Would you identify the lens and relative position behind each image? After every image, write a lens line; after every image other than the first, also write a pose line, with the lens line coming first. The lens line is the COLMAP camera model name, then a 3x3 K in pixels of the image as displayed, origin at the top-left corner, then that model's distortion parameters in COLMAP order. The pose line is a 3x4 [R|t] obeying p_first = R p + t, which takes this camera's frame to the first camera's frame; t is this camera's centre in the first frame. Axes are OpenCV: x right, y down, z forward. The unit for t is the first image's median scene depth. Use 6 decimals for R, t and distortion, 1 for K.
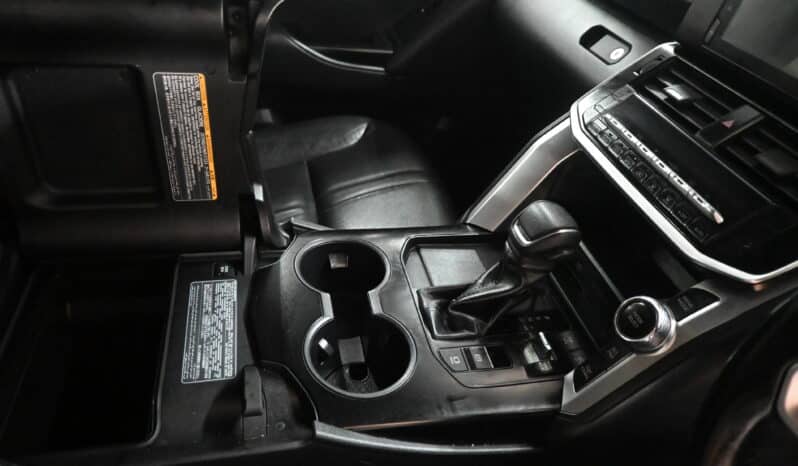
lens RADIAL K [[550.3, 0, 399.5], [0, 550.3, 230.3], [0, 0, 1]] dist [-0.003133, 0.004551]
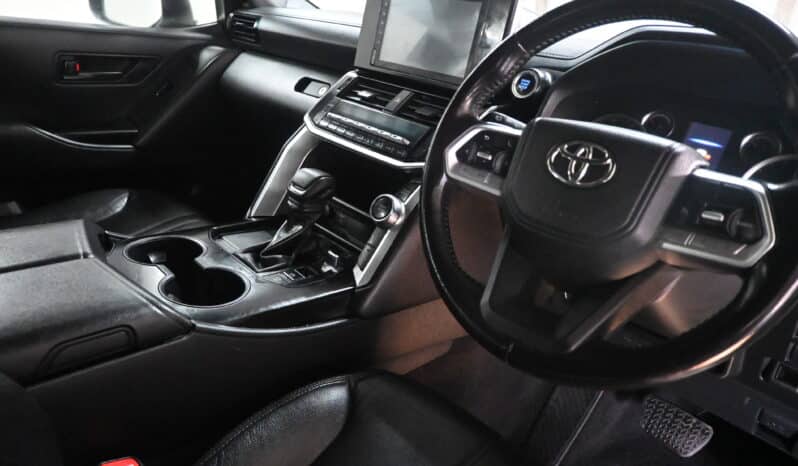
lens RADIAL K [[550.3, 0, 399.4], [0, 550.3, 223.6], [0, 0, 1]] dist [-0.003133, 0.004551]
pose [[0.862509, -0.205288, 0.462531, -0.218625], [0.300236, 0.943361, -0.141171, 0.354240], [-0.407352, 0.260630, 0.875292, -0.325375]]
